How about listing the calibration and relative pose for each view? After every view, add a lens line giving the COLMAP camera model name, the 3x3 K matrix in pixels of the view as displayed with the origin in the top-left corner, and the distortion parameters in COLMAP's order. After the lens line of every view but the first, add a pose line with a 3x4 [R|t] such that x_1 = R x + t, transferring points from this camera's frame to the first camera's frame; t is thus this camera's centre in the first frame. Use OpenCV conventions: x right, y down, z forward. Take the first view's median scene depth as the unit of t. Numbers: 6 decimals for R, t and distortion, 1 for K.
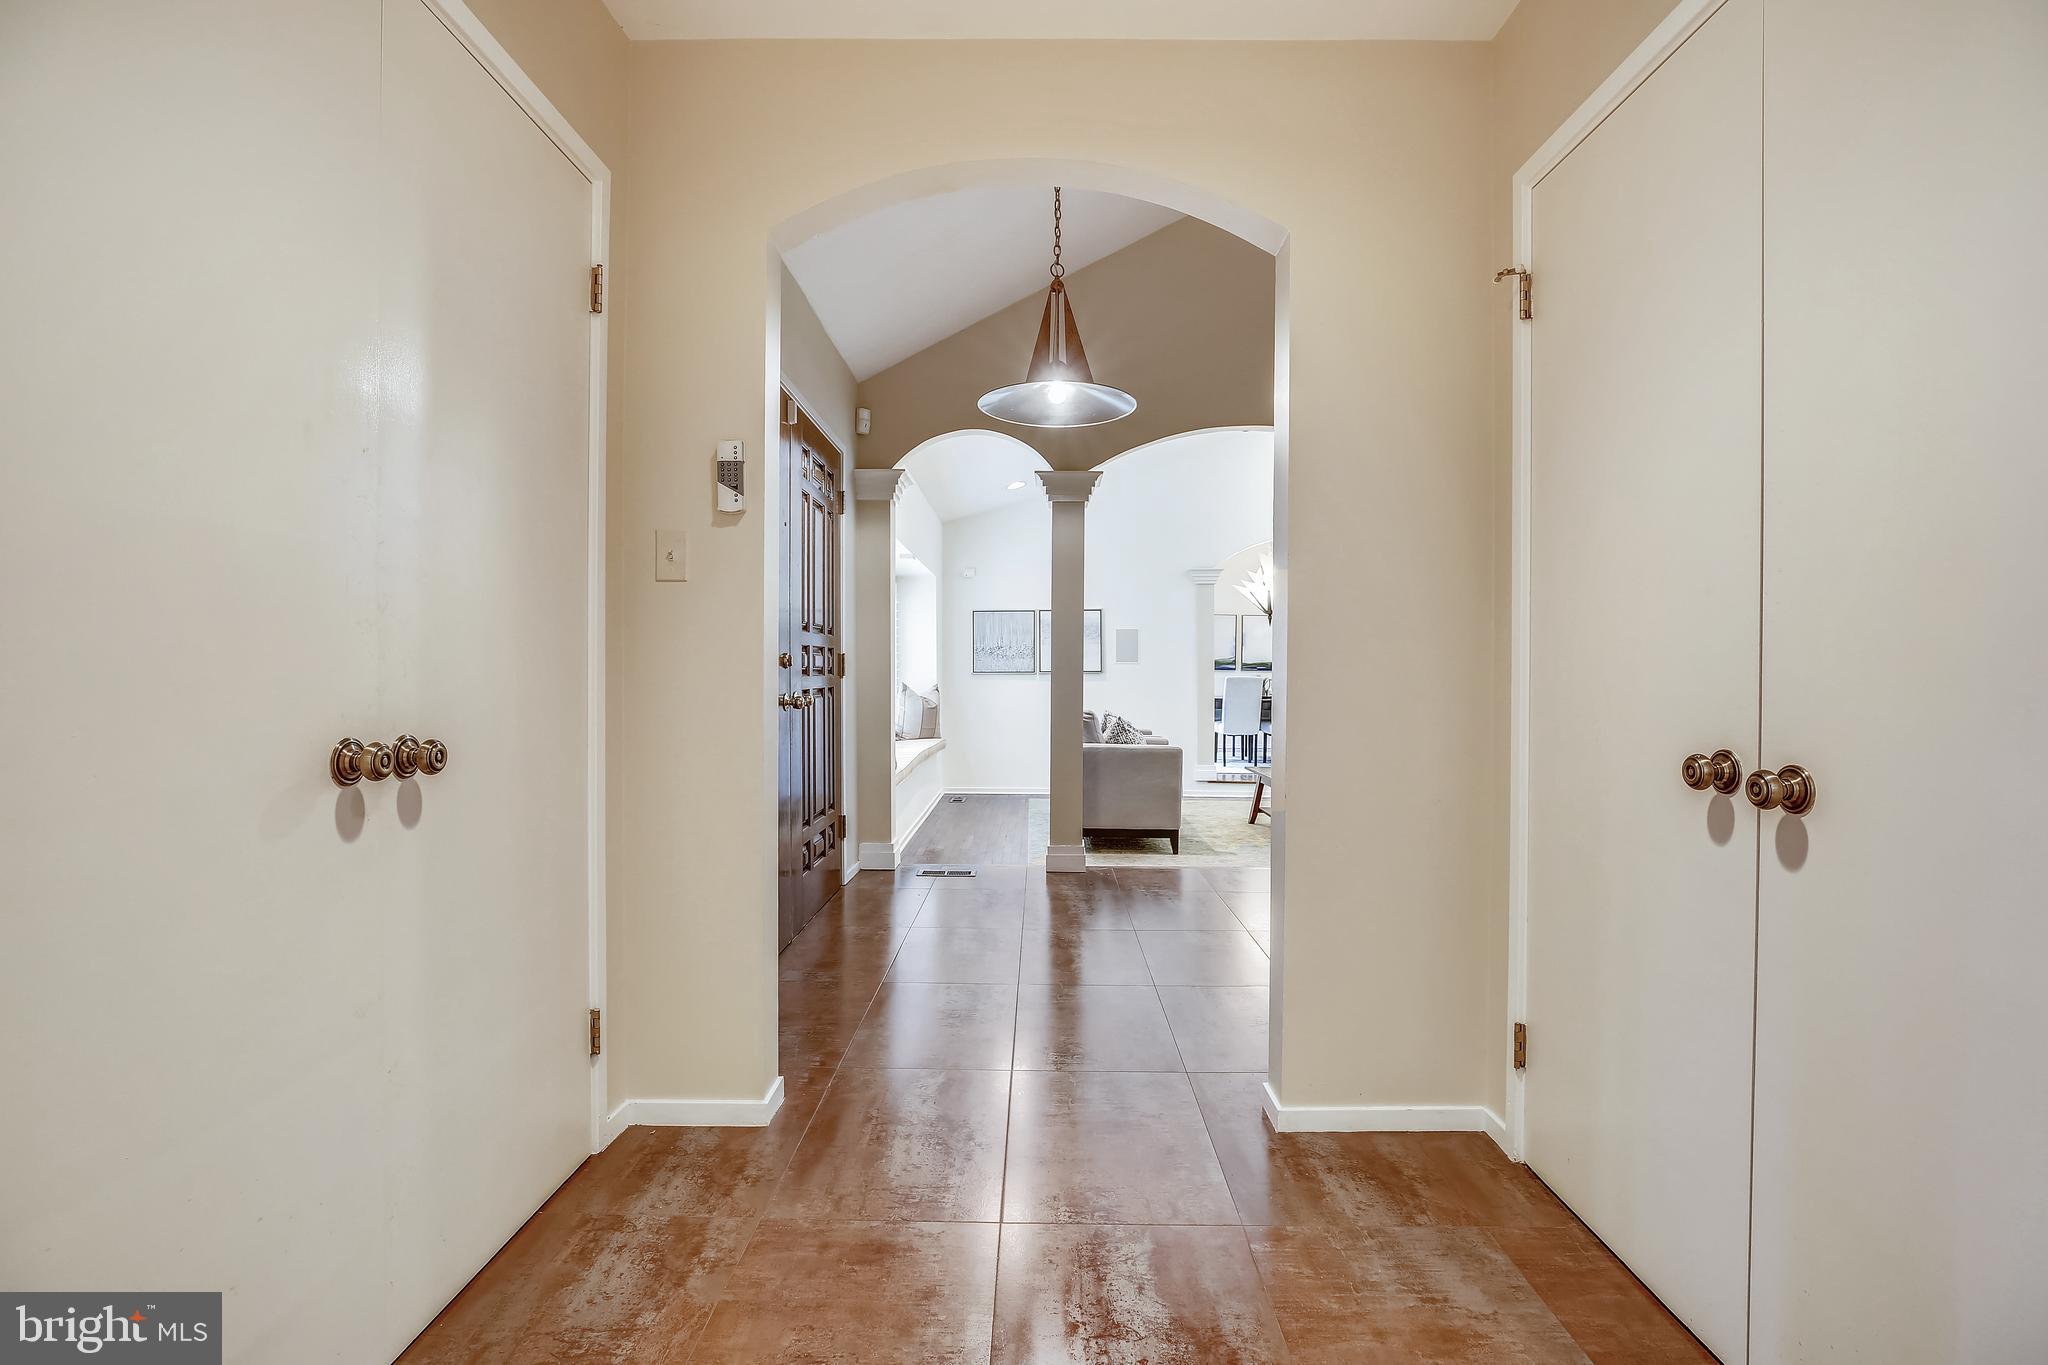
lens RADIAL K [[942.2, 0, 1025.0], [0, 942.2, 683.0], [0, 0, 1]] dist [-0.021290, 0.005515]
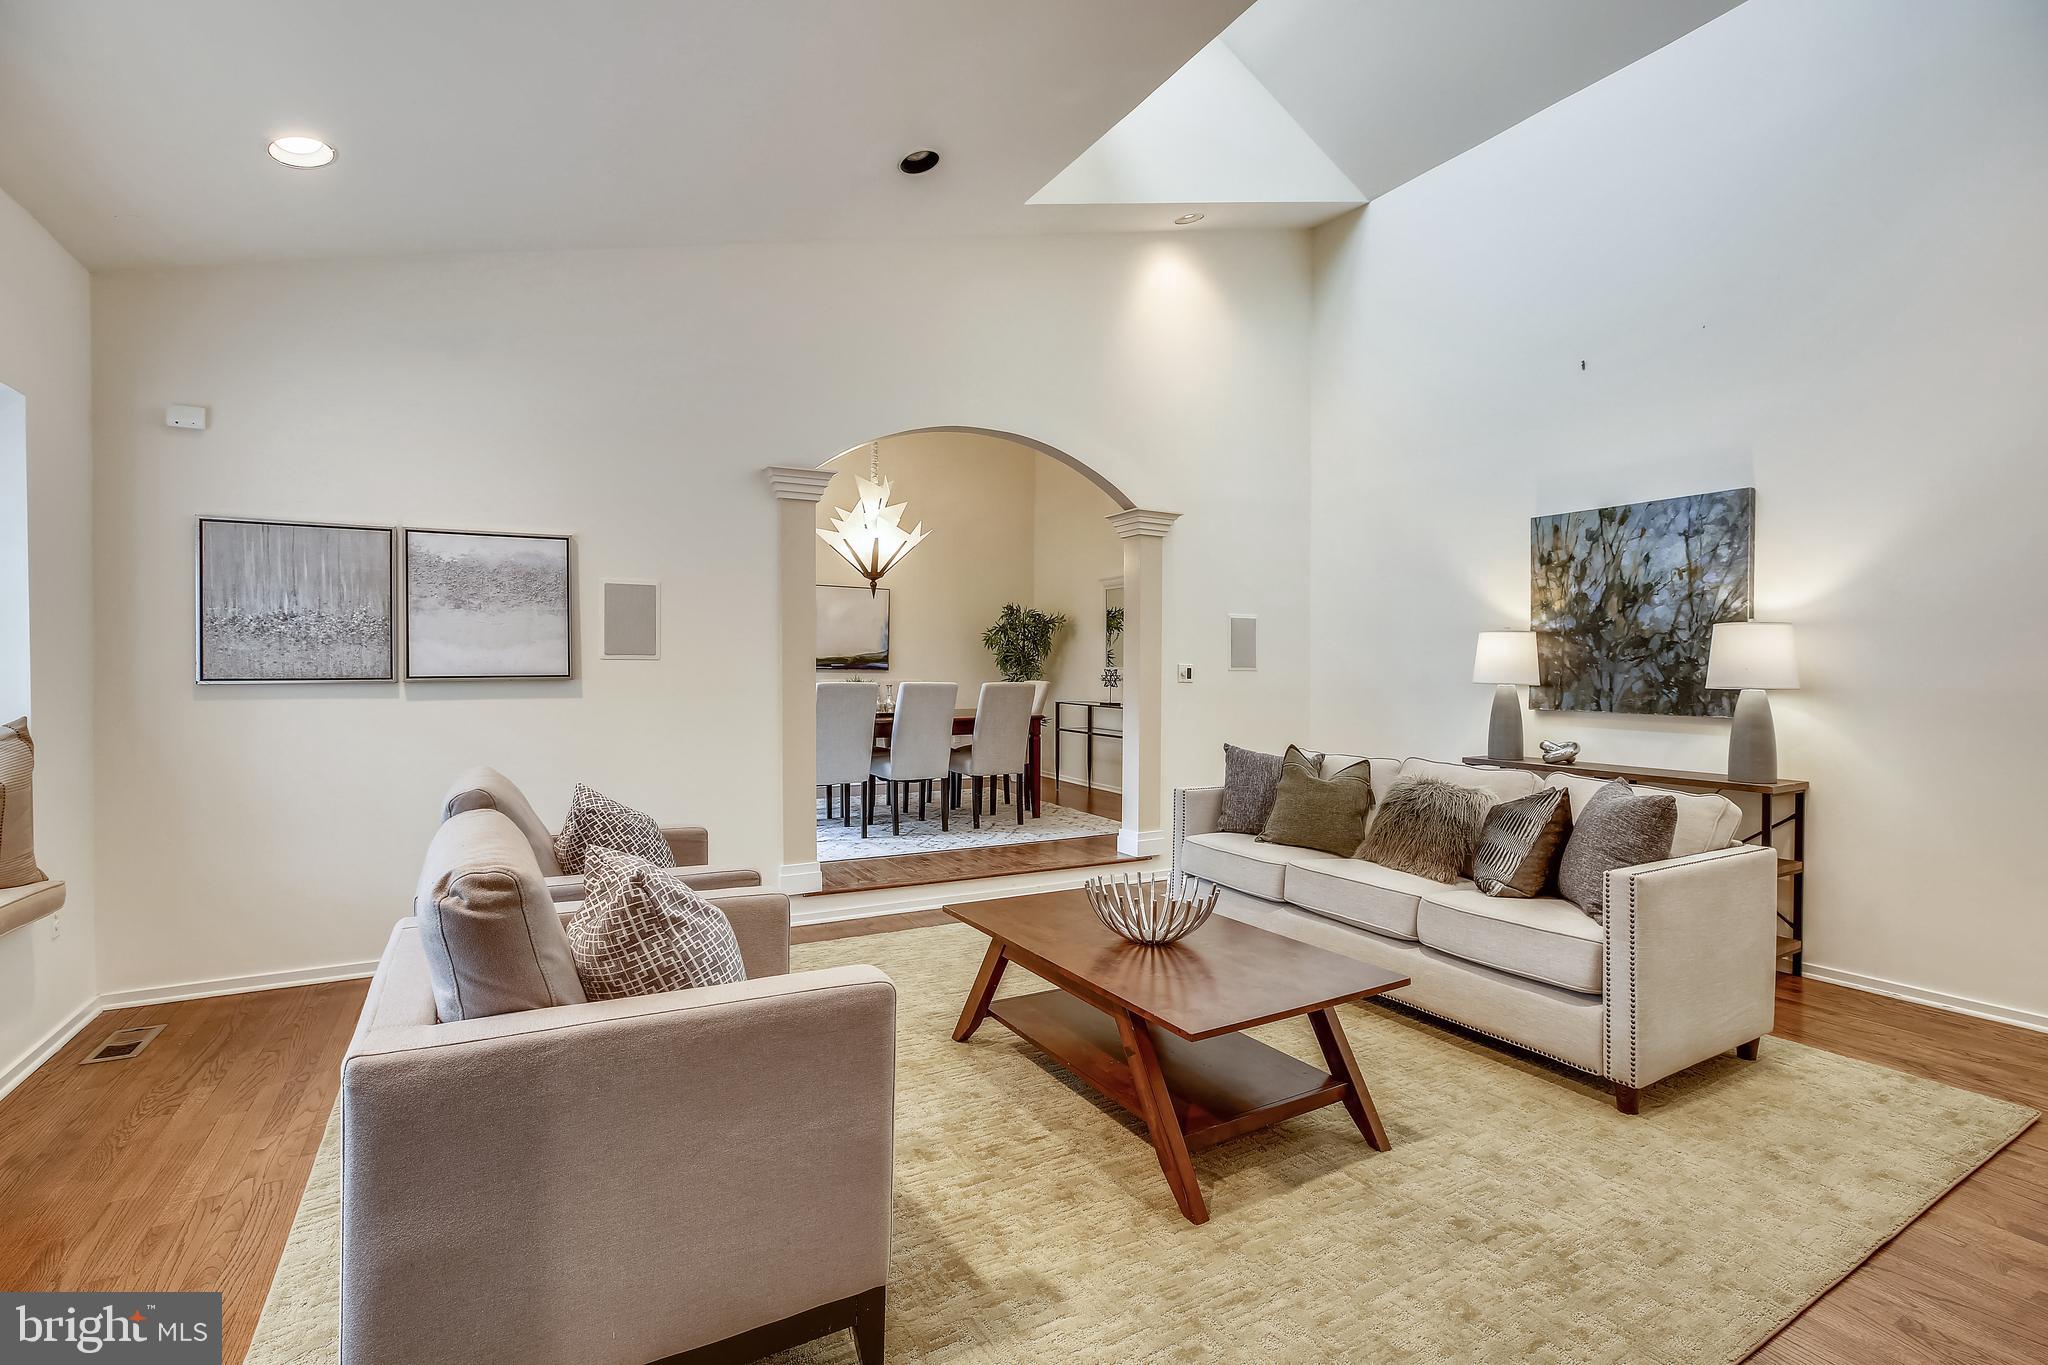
lens RADIAL K [[942.2, 0, 1028.8], [0, 942.2, 679.2], [0, 0, 1]] dist [-0.021290, 0.005515]
pose [[0.862894, -0.004851, 0.505362, 0.044151], [0.002671, 0.999984, 0.005039, -0.012497], [-0.505378, -0.002998, 0.862893, 0.504729]]
